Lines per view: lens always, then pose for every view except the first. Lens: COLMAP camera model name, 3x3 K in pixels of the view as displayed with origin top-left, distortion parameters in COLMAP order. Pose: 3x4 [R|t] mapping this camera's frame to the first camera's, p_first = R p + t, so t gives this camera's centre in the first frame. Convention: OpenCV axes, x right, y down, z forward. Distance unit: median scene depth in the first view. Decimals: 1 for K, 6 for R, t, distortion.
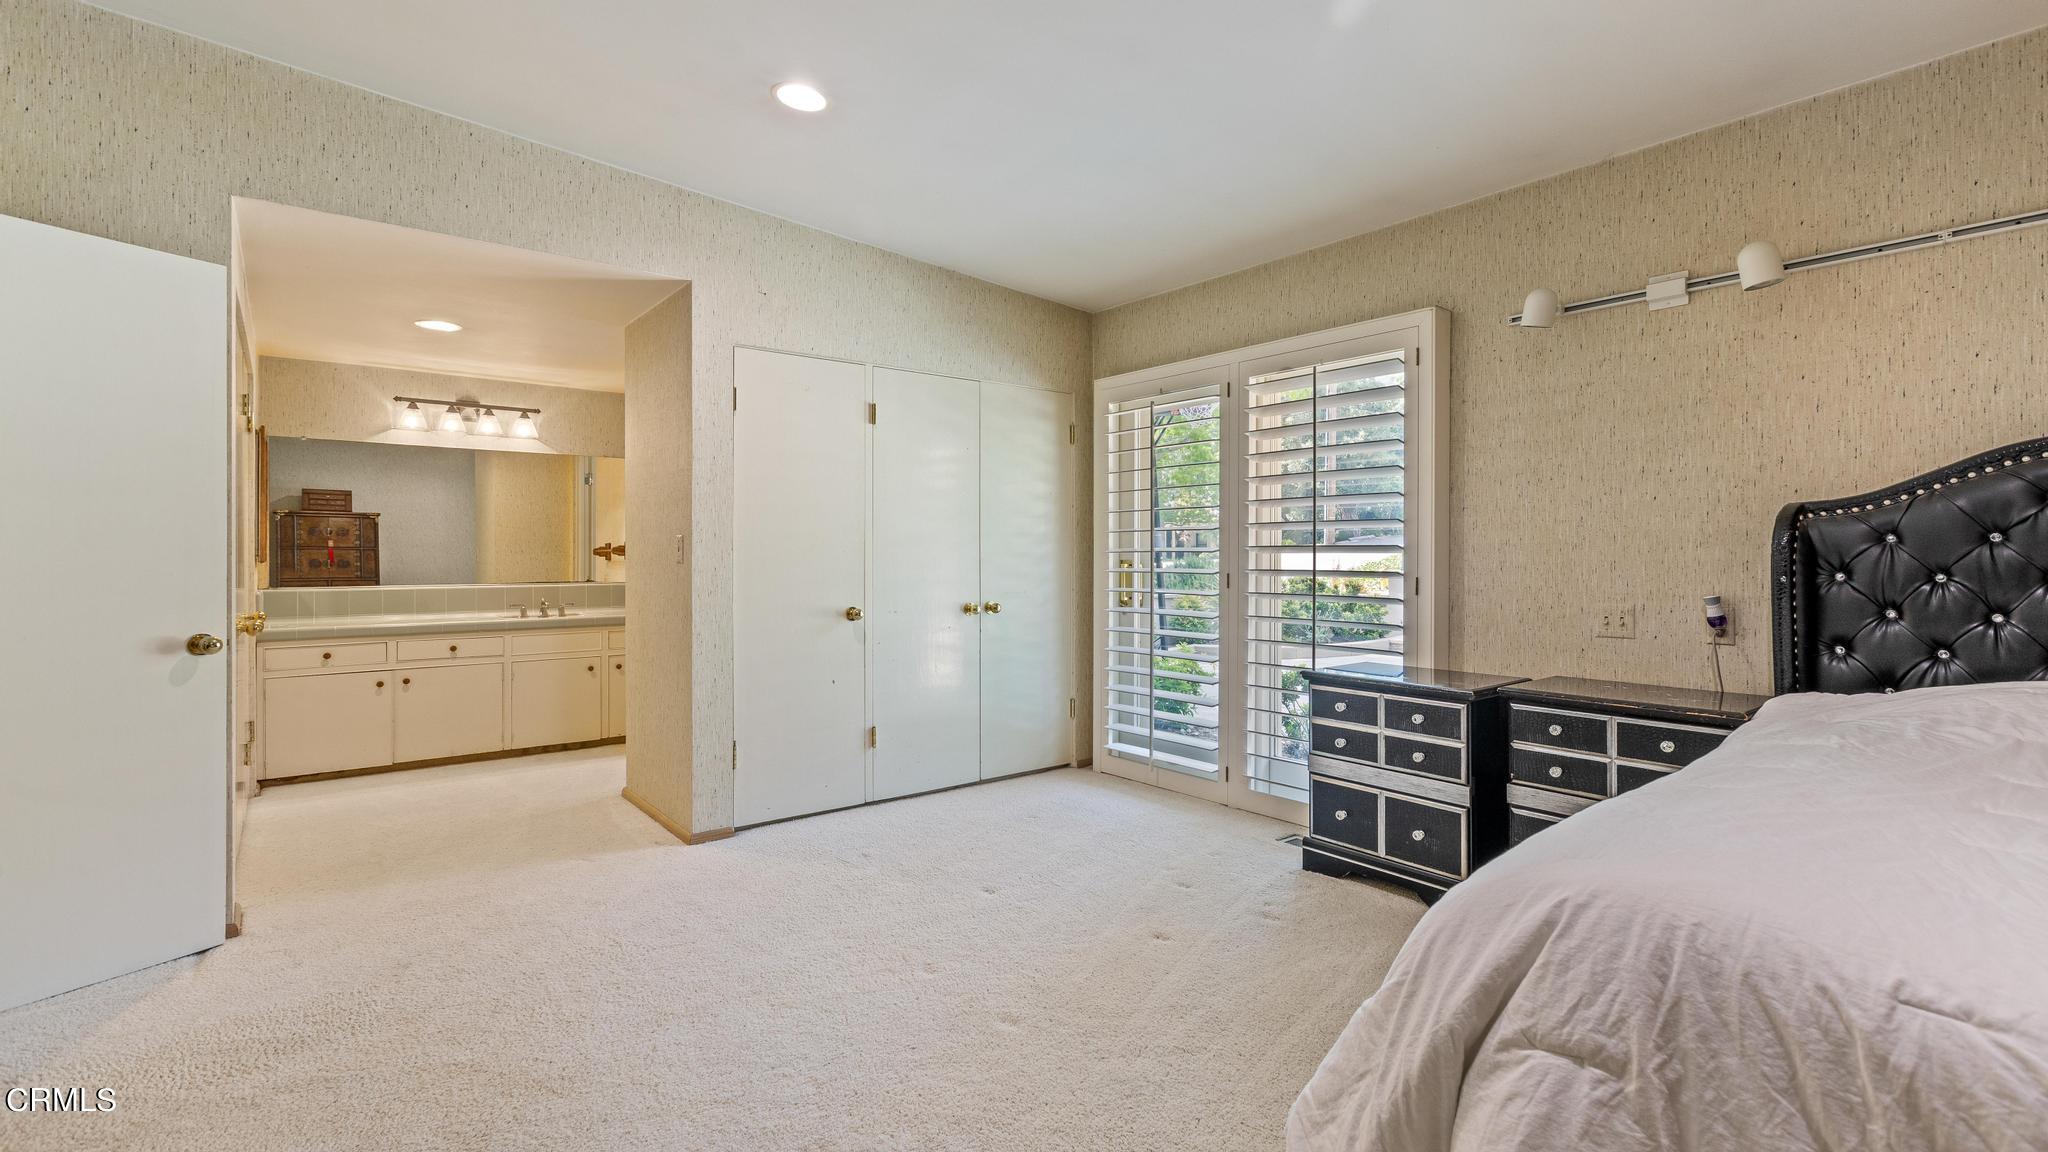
lens RADIAL K [[910.0, 0, 1020.3], [0, 910.0, 563.0], [0, 0, 1]] dist [0.000764, -0.000157]
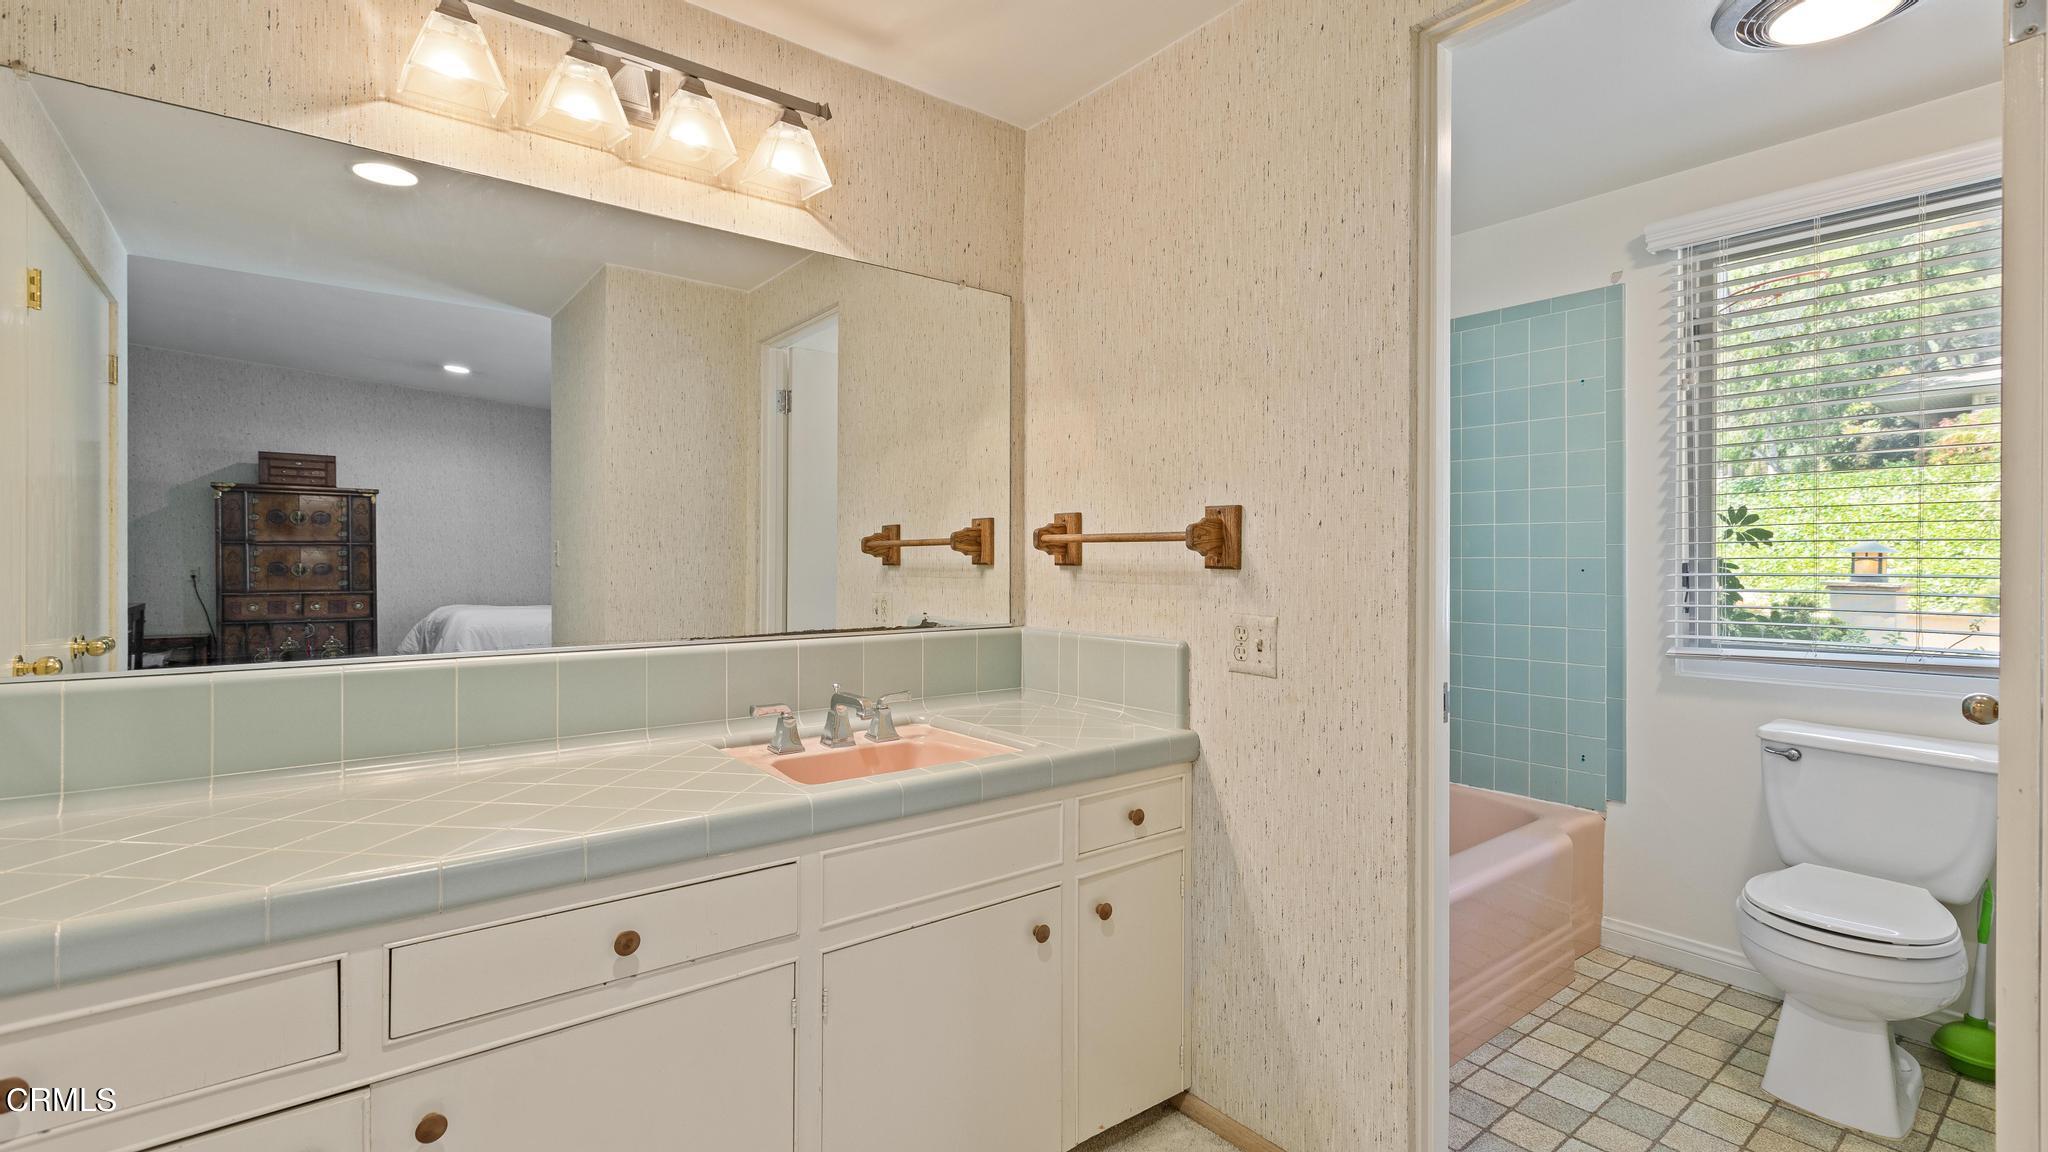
lens RADIAL K [[910.0, 0, 1027.8], [0, 910.0, 572.7], [0, 0, 1]] dist [0.000764, -0.000157]
pose [[0.999980, 0.006259, -0.001105, -0.235627], [-0.006254, 0.999970, 0.004665, -0.000899], [0.001134, -0.004658, 0.999989, 0.346598]]
